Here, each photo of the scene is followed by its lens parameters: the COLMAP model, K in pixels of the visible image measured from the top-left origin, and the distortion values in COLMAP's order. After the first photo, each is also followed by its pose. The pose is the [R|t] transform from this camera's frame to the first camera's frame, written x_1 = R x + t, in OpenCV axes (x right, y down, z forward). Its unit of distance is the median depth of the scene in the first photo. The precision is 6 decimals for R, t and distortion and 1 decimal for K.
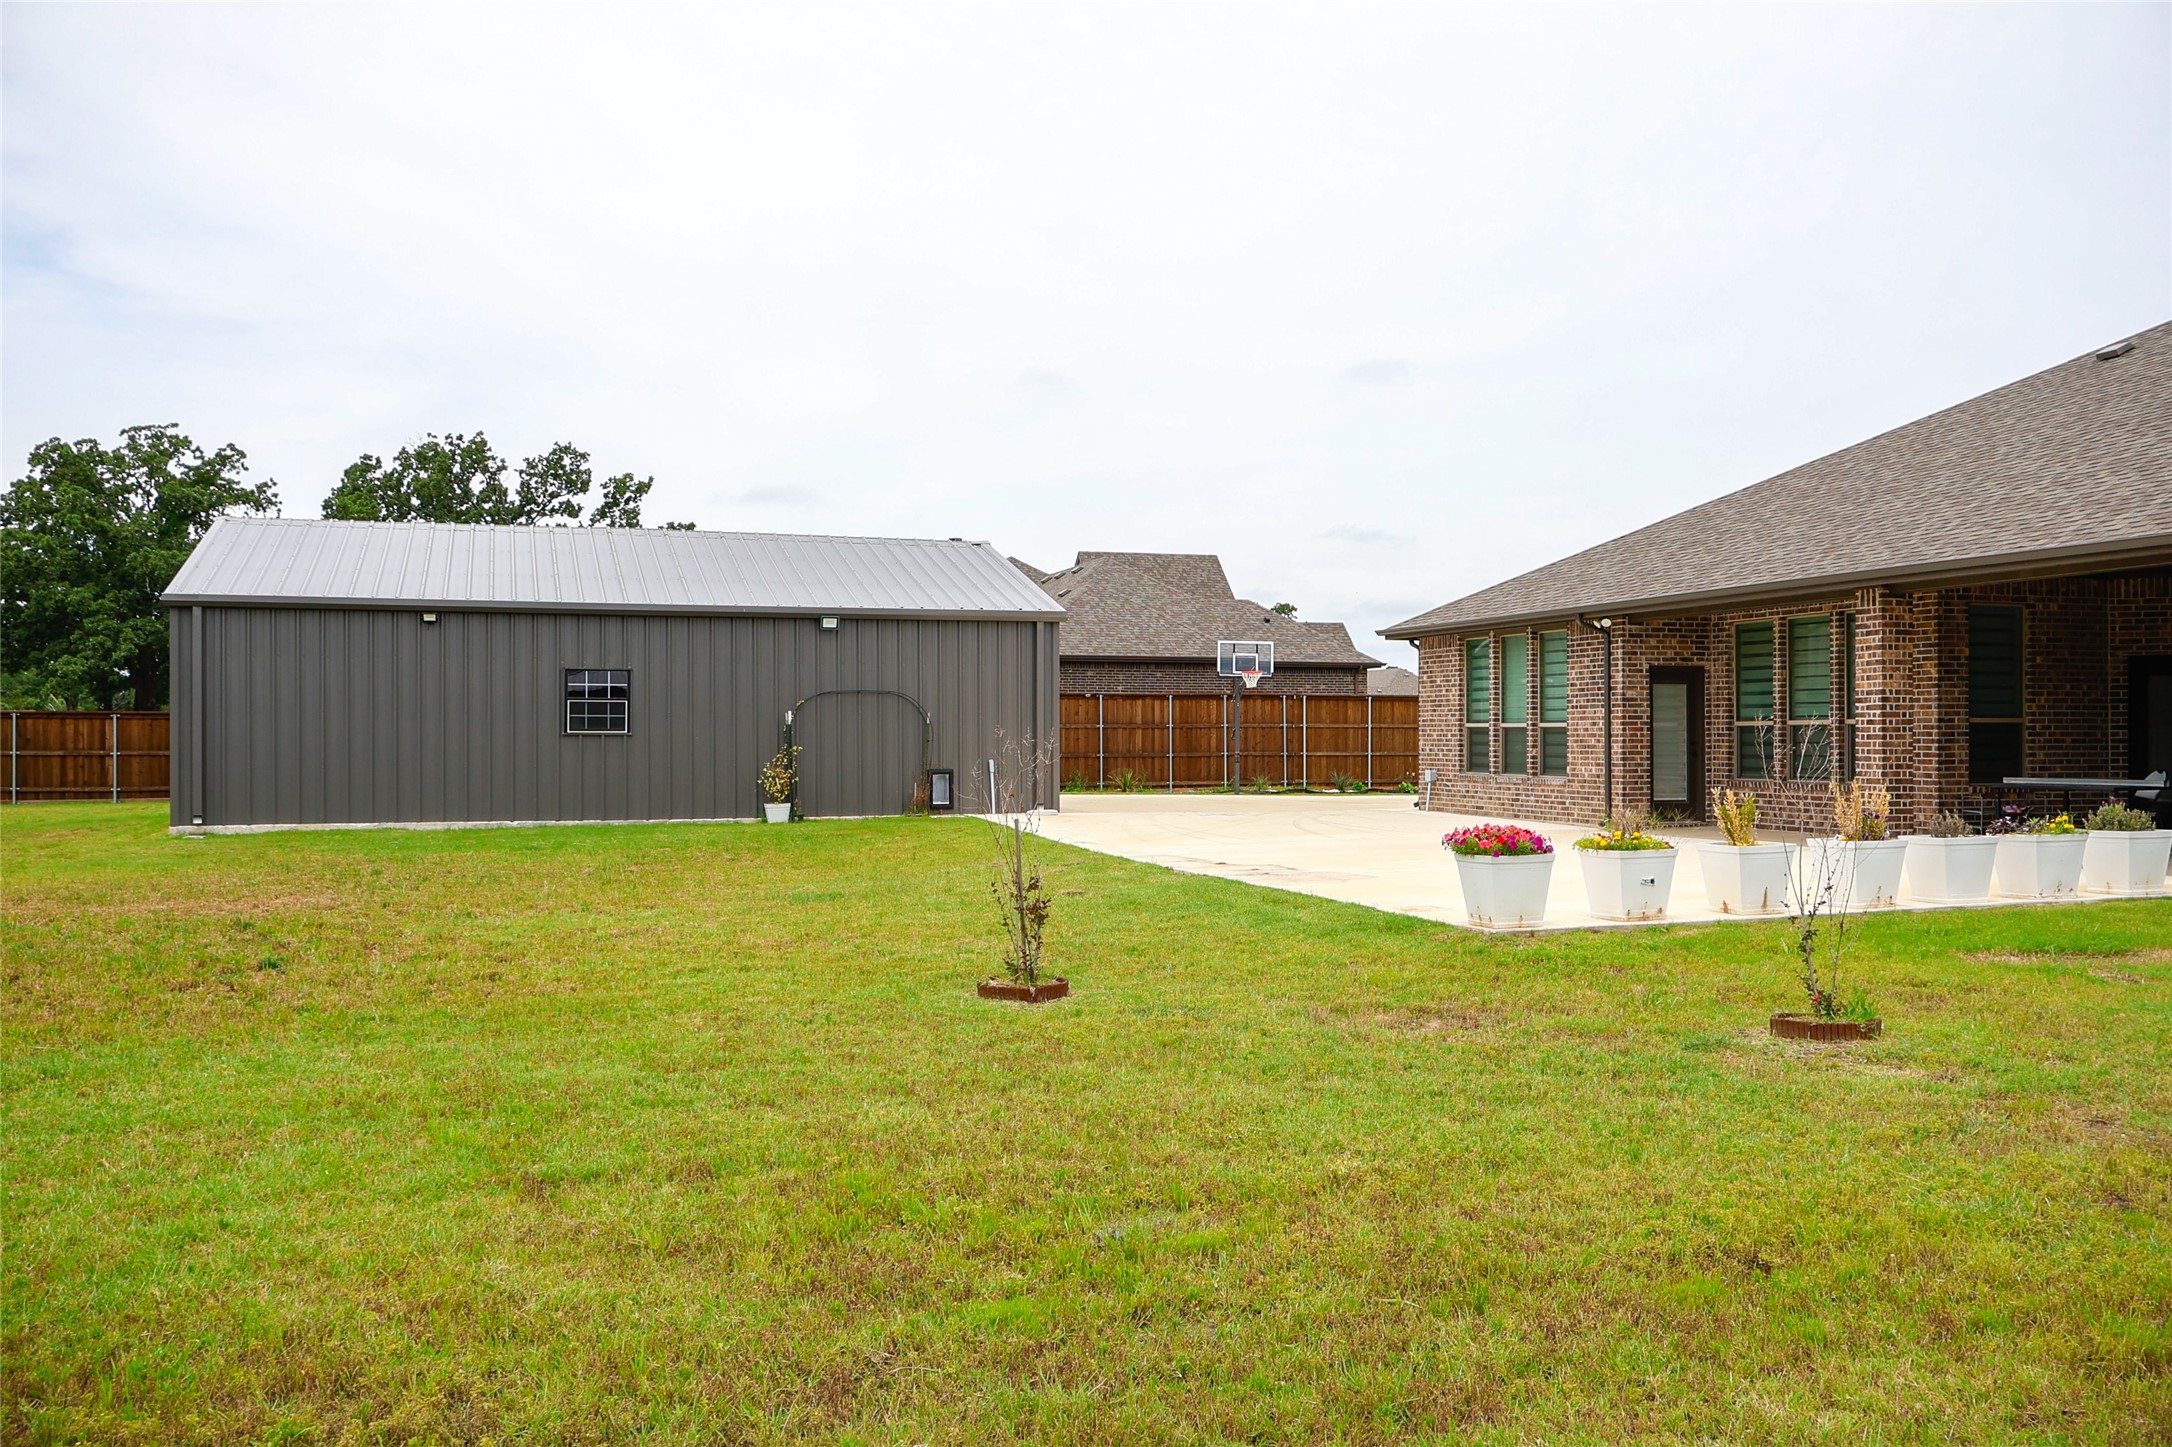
lens RADIAL K [[1793.9, 0, 1086.0], [0, 1793.9, 723.5], [0, 0, 1]] dist [-0.009620, 0.004372]
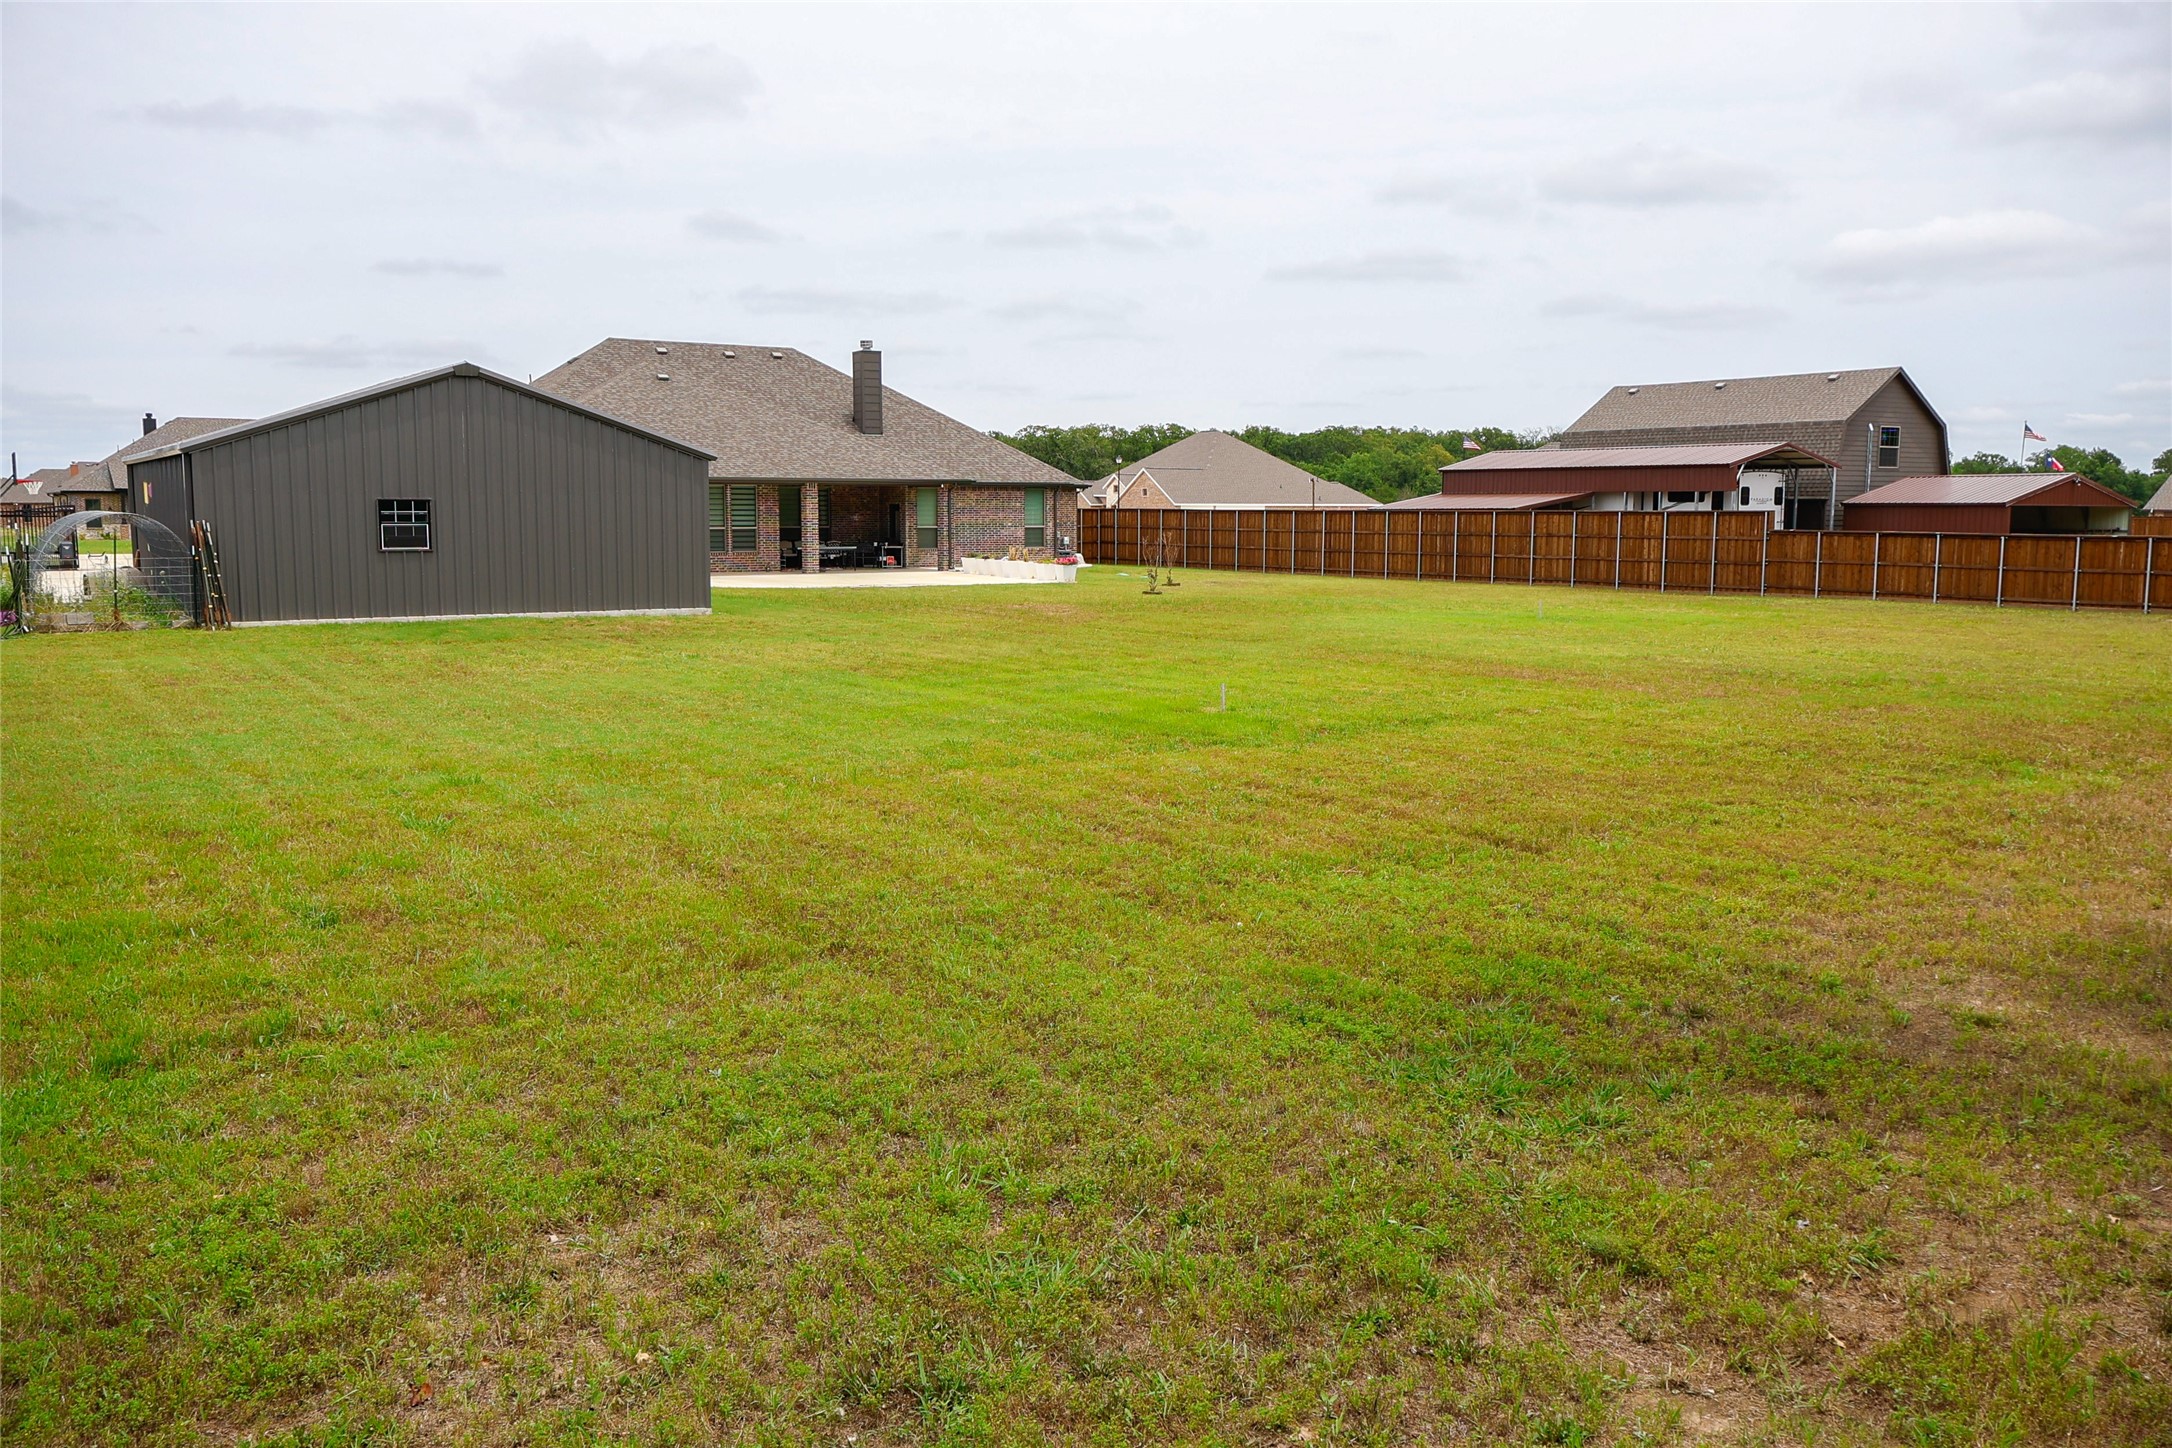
lens RADIAL K [[1750.4, 0, 1086.0], [0, 1750.4, 724.0], [0, 0, 1]] dist [-0.209831, 0.000361]
pose [[-0.251691, -0.114536, 0.961006, -1.908782], [-0.009433, 0.993216, 0.115905, -0.014031], [-0.967762, 0.020107, -0.251064, 1.021316]]
